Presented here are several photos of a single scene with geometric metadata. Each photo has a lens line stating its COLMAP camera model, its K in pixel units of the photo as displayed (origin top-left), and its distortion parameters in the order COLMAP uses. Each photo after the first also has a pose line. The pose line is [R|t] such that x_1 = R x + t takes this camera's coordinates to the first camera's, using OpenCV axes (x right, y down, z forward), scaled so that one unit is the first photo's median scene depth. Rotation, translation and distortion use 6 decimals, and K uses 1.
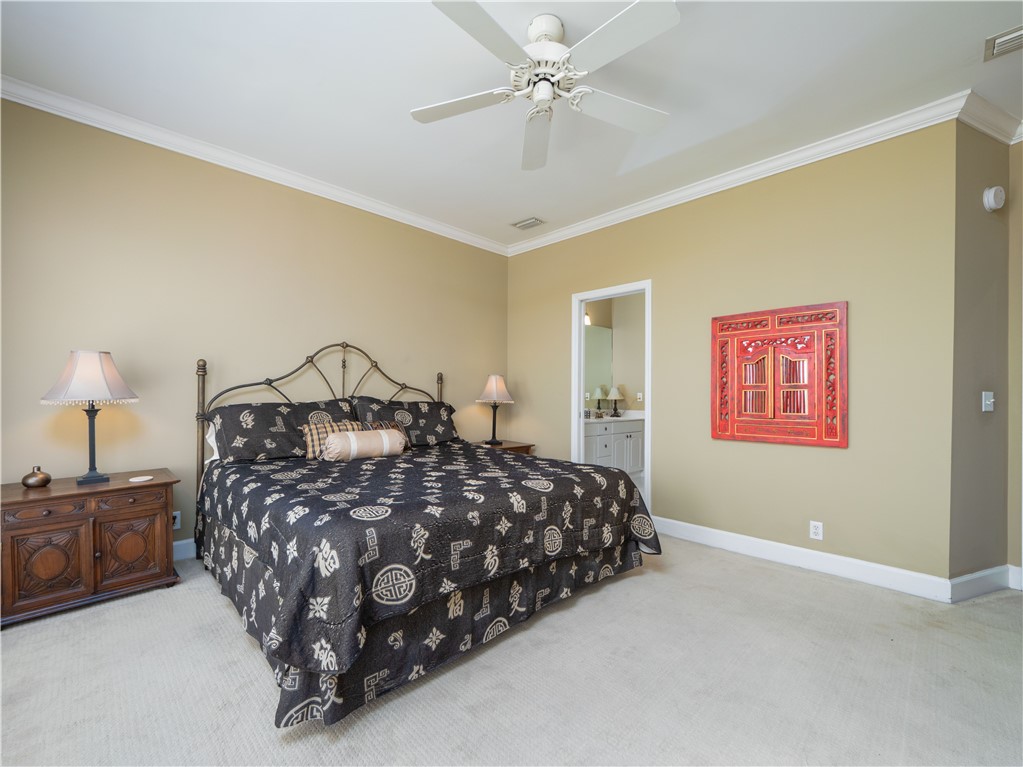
lens RADIAL K [[427.4, 0, 510.7], [0, 427.4, 394.1], [0, 0, 1]] dist [-0.003040, -0.000069]
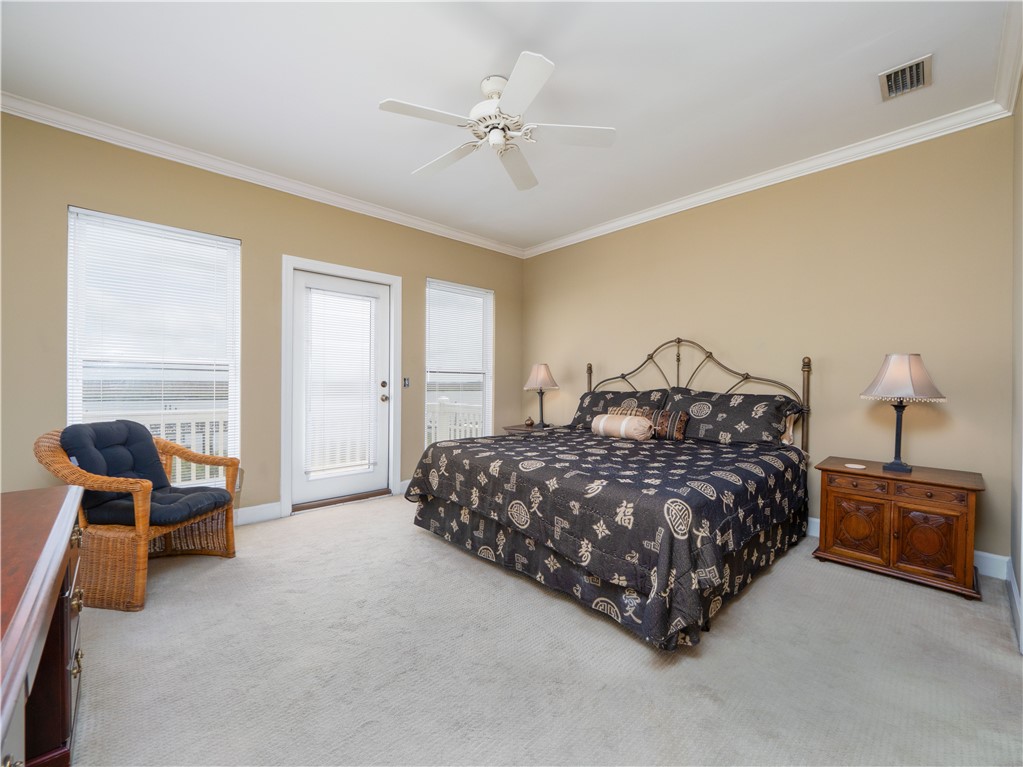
lens RADIAL K [[427.4, 0, 510.8], [0, 427.4, 384.5], [0, 0, 1]] dist [-0.003040, -0.000069]
pose [[-0.025581, -0.001974, -0.999671, 1.101398], [-0.002425, 0.999995, -0.001913, 0.002688], [0.999670, 0.002376, -0.025586, 0.904699]]
